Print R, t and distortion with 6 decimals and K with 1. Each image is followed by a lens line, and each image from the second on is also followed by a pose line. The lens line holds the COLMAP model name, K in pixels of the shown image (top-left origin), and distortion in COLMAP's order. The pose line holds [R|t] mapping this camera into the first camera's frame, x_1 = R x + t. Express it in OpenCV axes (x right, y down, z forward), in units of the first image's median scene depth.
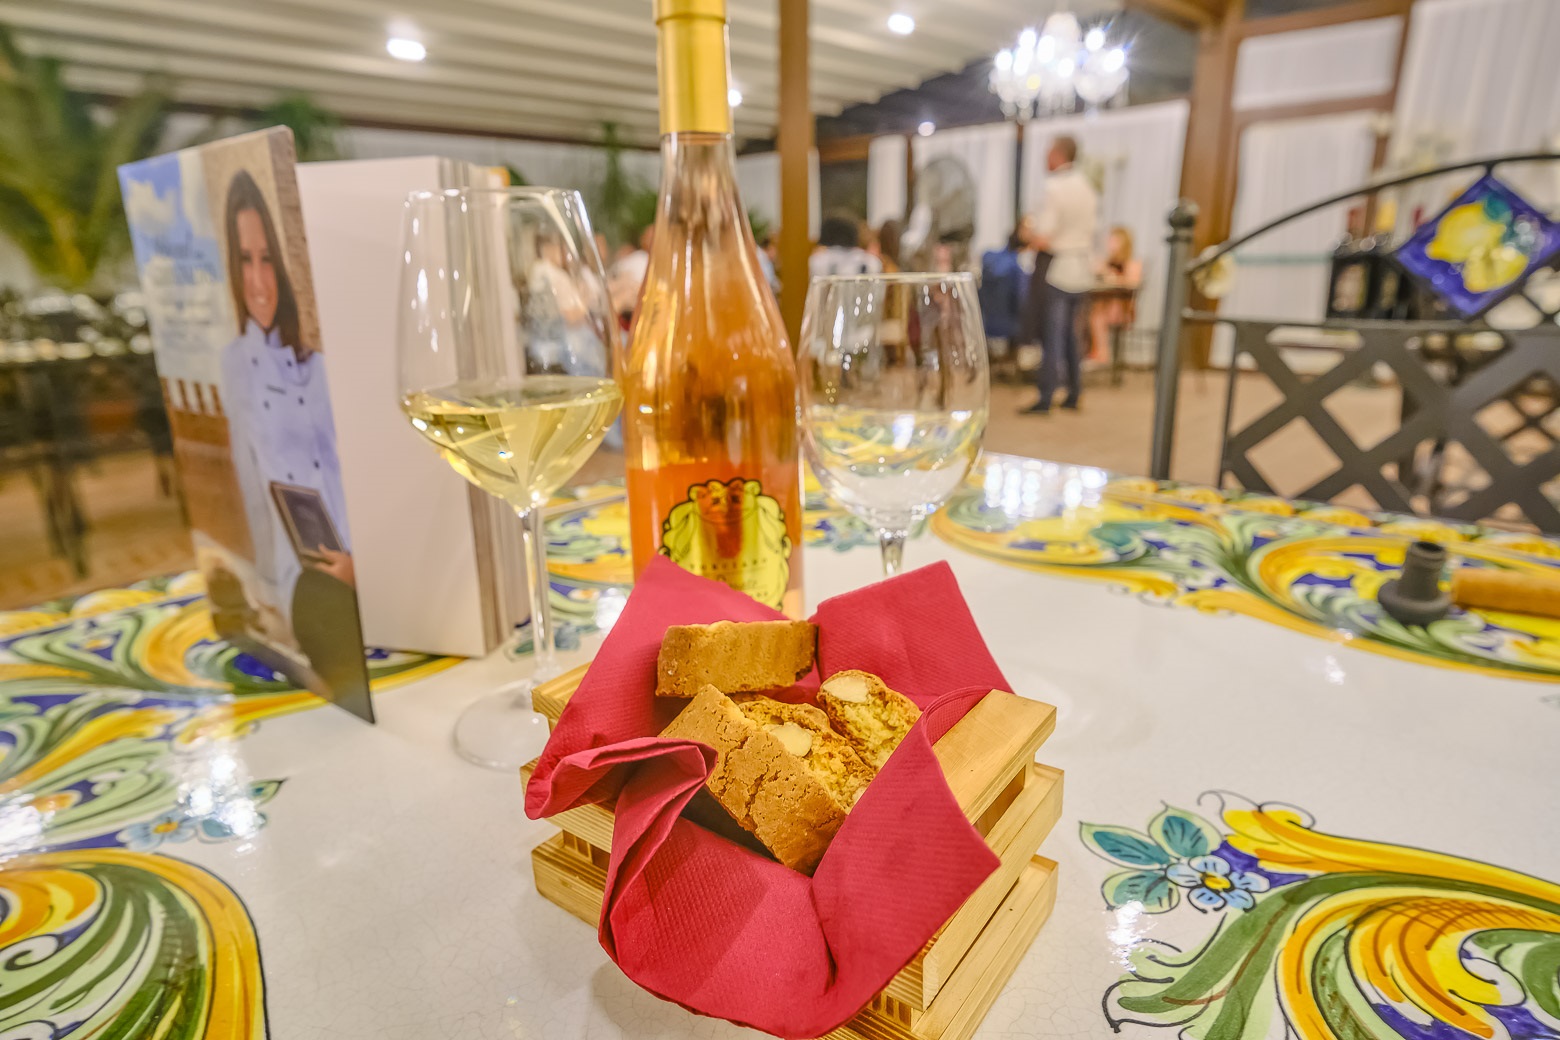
lens RADIAL K [[893.0, 0, 783.3], [0, 893.0, 520.1], [0, 0, 1]] dist [-0.037054, 0.026575]
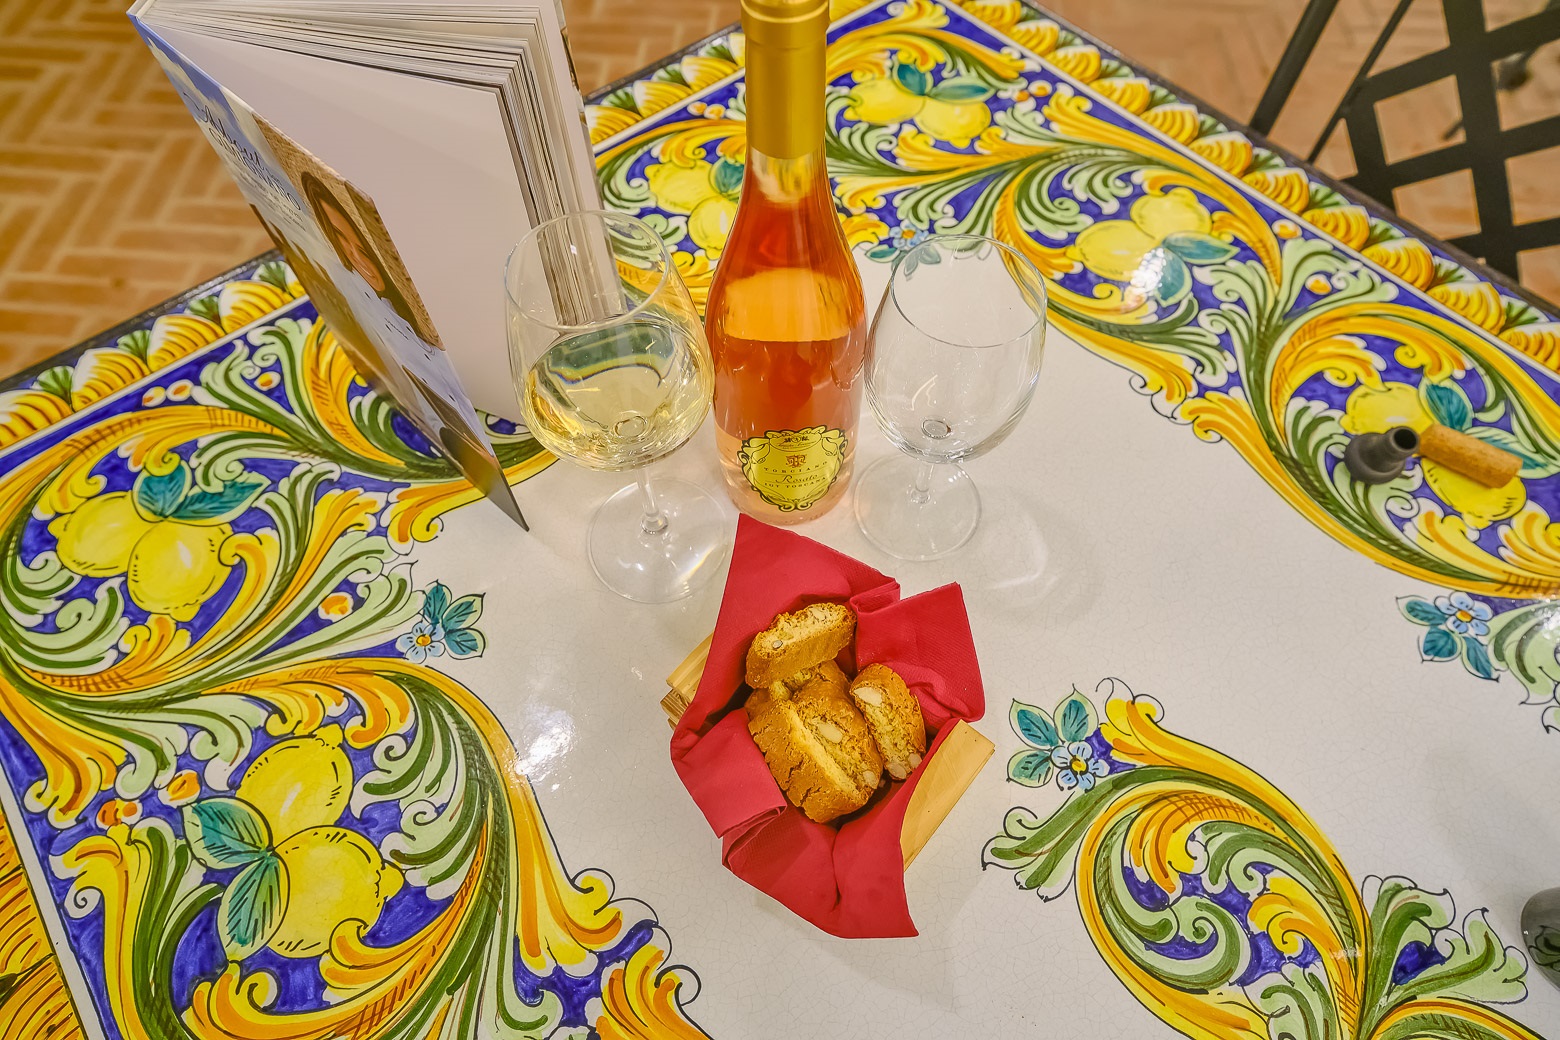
lens RADIAL K [[893.0, 0, 782.9], [0, 893.0, 511.5], [0, 0, 1]] dist [-0.037054, 0.026575]
pose [[0.996878, 0.077021, -0.017386, -0.053389], [-0.043052, 0.714790, 0.698013, -0.790389], [0.066189, -0.695085, 0.715874, 0.073087]]
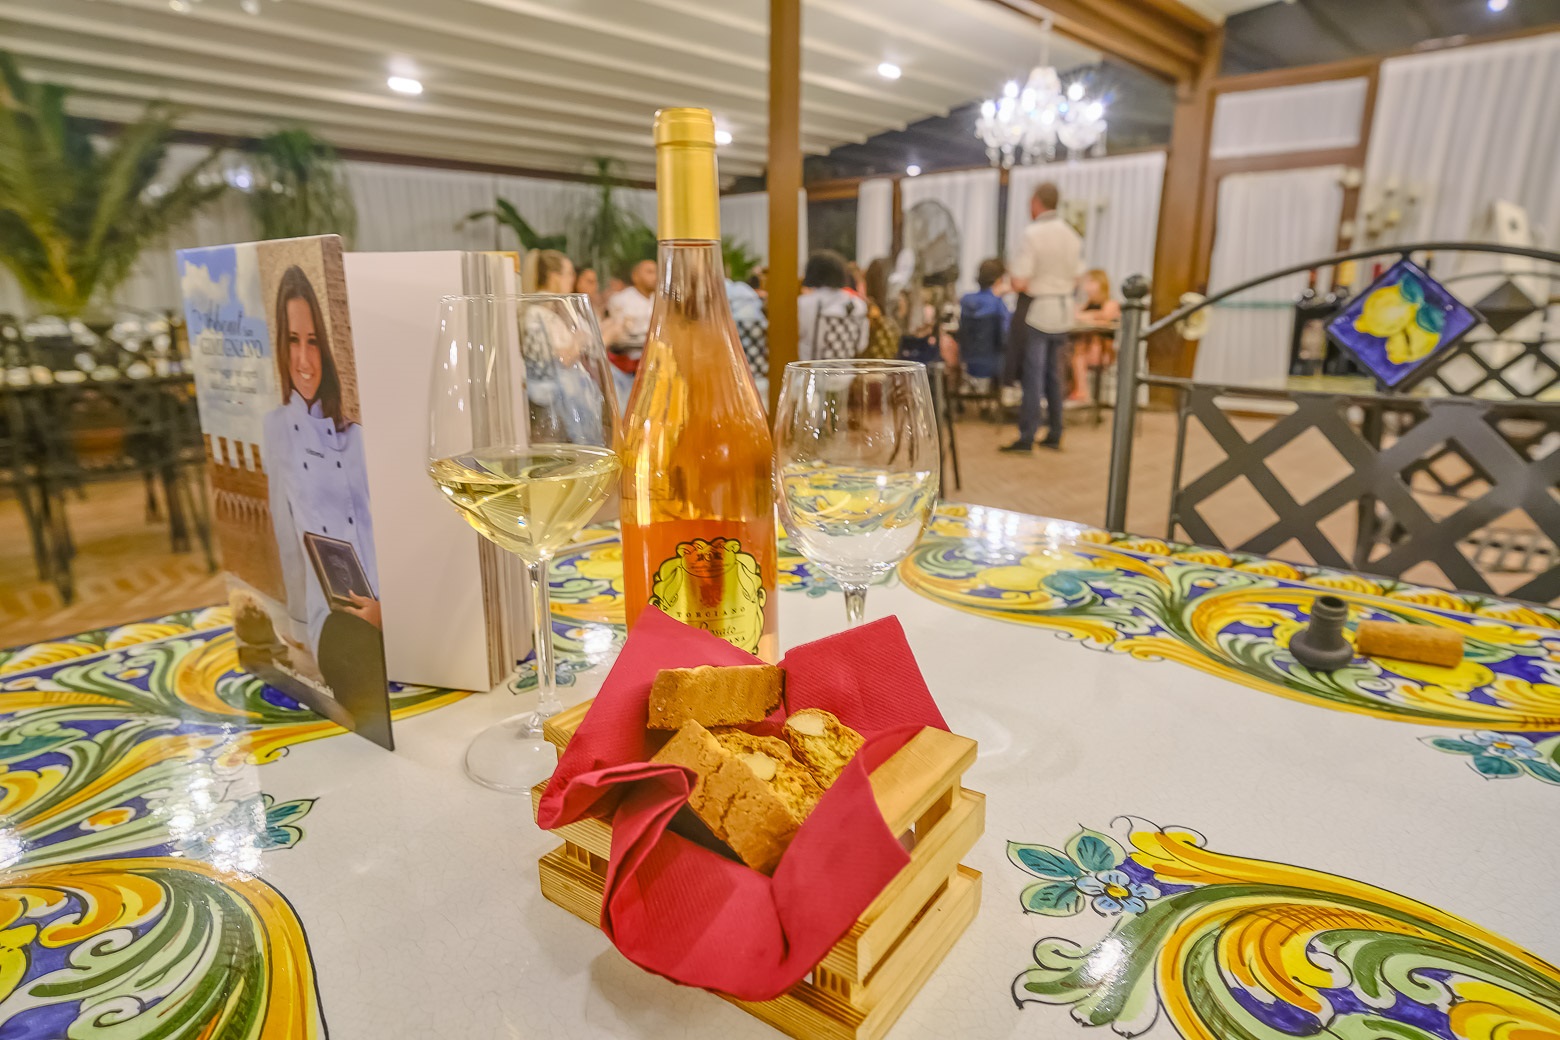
lens RADIAL K [[893.0, 0, 782.7], [0, 893.0, 517.4], [0, 0, 1]] dist [-0.037054, 0.026575]
pose [[0.999785, 0.013985, 0.015302, 0.011702], [-0.013401, 0.999202, -0.037618, -0.030593], [-0.015816, 0.037405, 0.999175, -0.146952]]
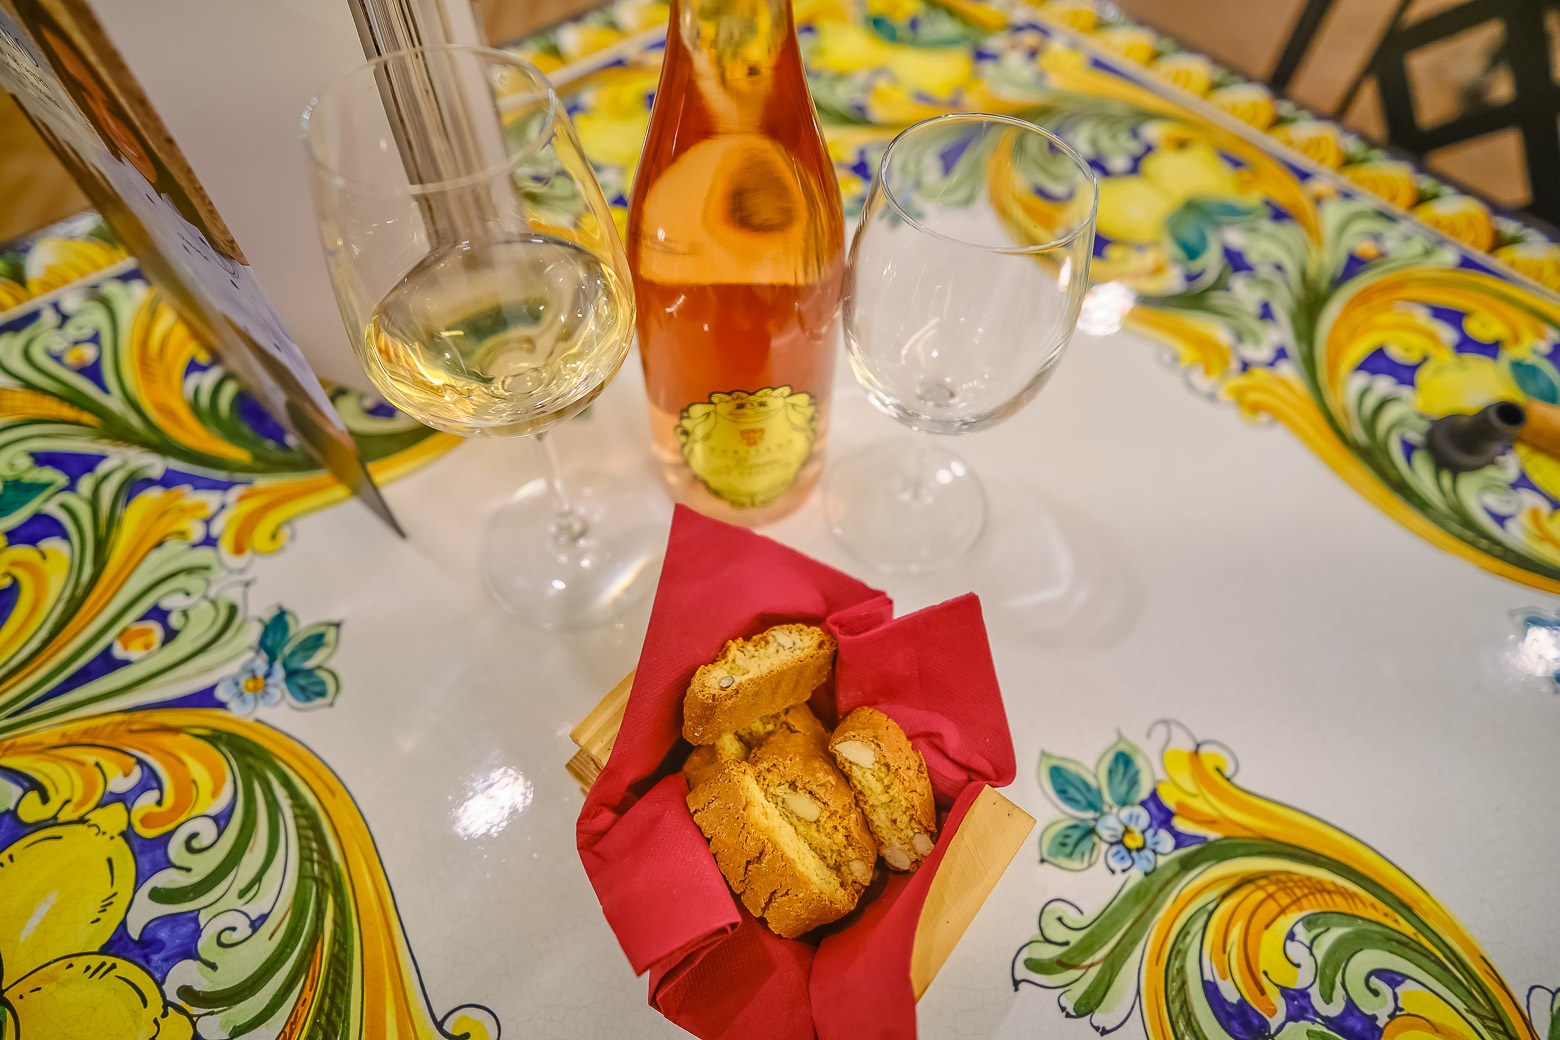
lens RADIAL K [[893.0, 0, 781.4], [0, 893.0, 513.6], [0, 0, 1]] dist [-0.037054, 0.026575]
pose [[0.997402, 0.068668, 0.021788, -0.046517], [-0.065821, 0.745655, 0.663073, -0.535756], [0.029286, -0.662784, 0.748238, 0.261434]]
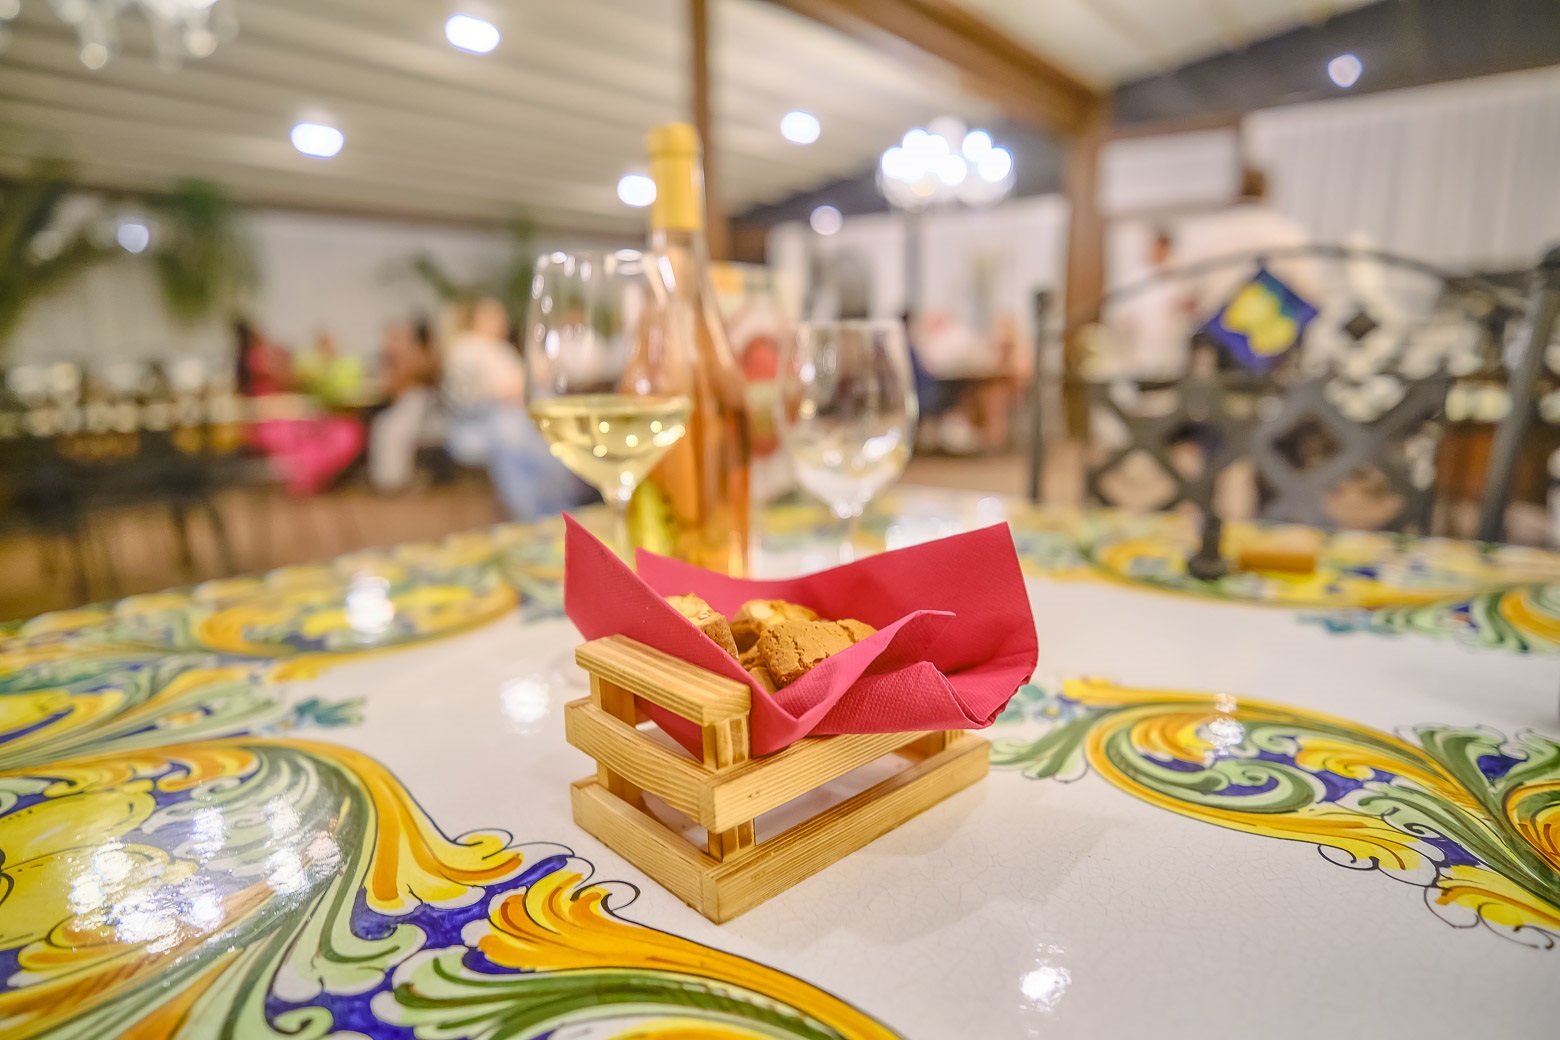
lens RADIAL K [[893.0, 0, 783.0], [0, 893.0, 527.4], [0, 0, 1]] dist [-0.037054, 0.026575]
pose [[0.994763, -0.017283, 0.100736, -0.077849], [0.025686, 0.996241, -0.082731, 0.156837], [-0.098928, 0.084885, 0.991468, -0.343651]]
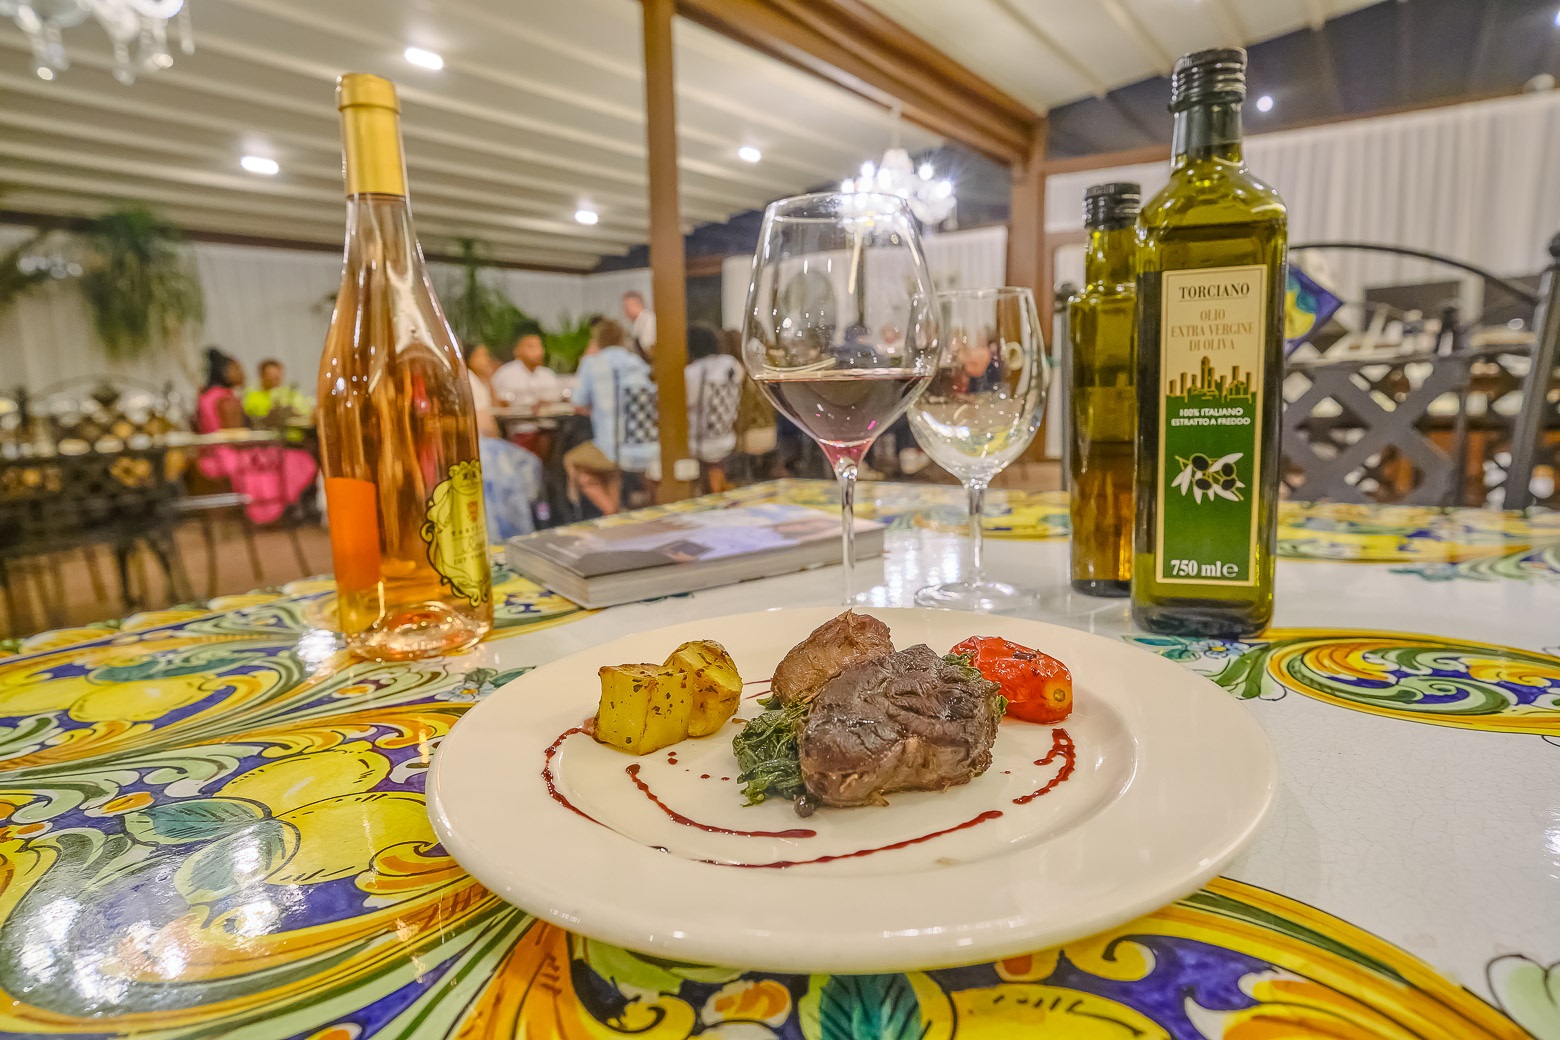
lens RADIAL K [[893.0, 0, 783.7], [0, 893.0, 522.1], [0, 0, 1]] dist [-0.037054, 0.026575]
pose [[0.985786, -0.038468, 0.163541, -0.382272], [0.057722, 0.991726, -0.114663, 0.237731], [-0.157777, 0.122473, 0.979850, -0.329881]]
